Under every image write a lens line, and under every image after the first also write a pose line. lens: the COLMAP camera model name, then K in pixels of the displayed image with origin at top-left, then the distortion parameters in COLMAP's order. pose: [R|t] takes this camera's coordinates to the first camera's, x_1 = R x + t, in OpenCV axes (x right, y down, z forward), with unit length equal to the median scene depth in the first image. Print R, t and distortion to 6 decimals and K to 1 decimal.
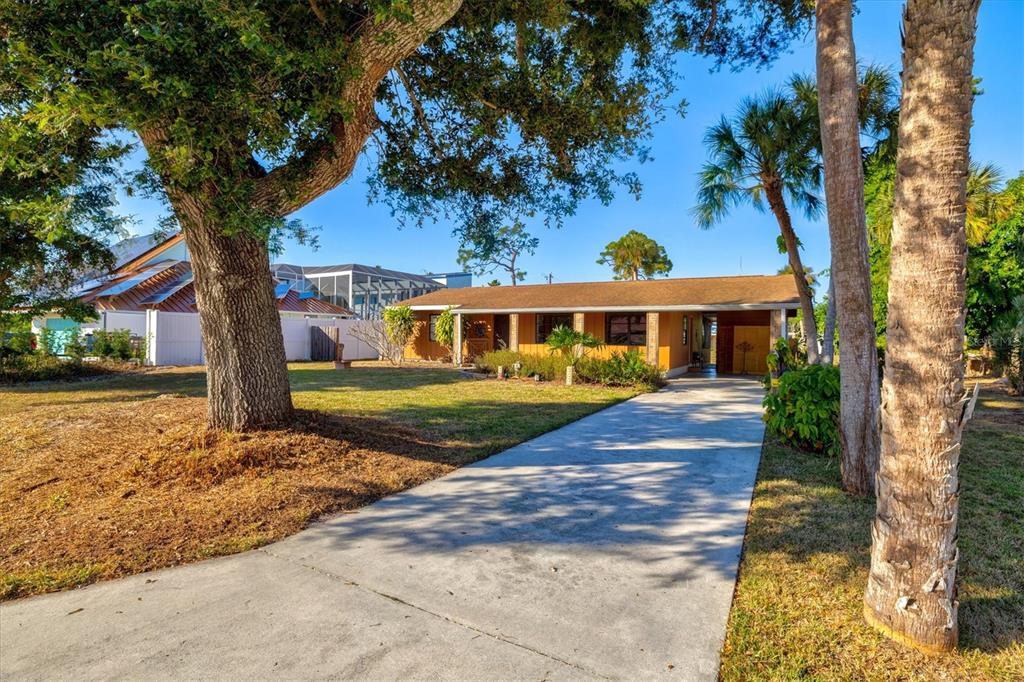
lens RADIAL K [[481.1, 0, 512.0], [0, 481.1, 341.0], [0, 0, 1]] dist [-0.002448, 0.001394]
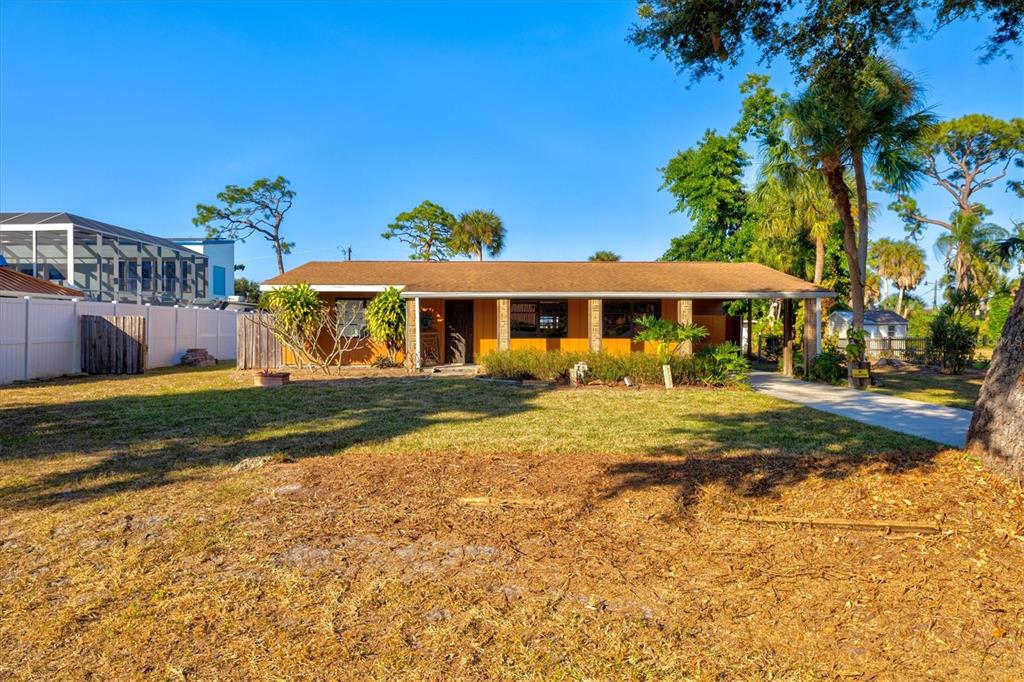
lens RADIAL K [[570.3, 0, 512.0], [0, 570.3, 341.0], [0, 0, 1]] dist [-0.009702, -0.000619]
pose [[0.873839, -0.021864, 0.485723, -0.375175], [0.014546, 0.999717, 0.018831, -0.006854], [-0.485997, -0.009390, 0.873910, 0.193522]]
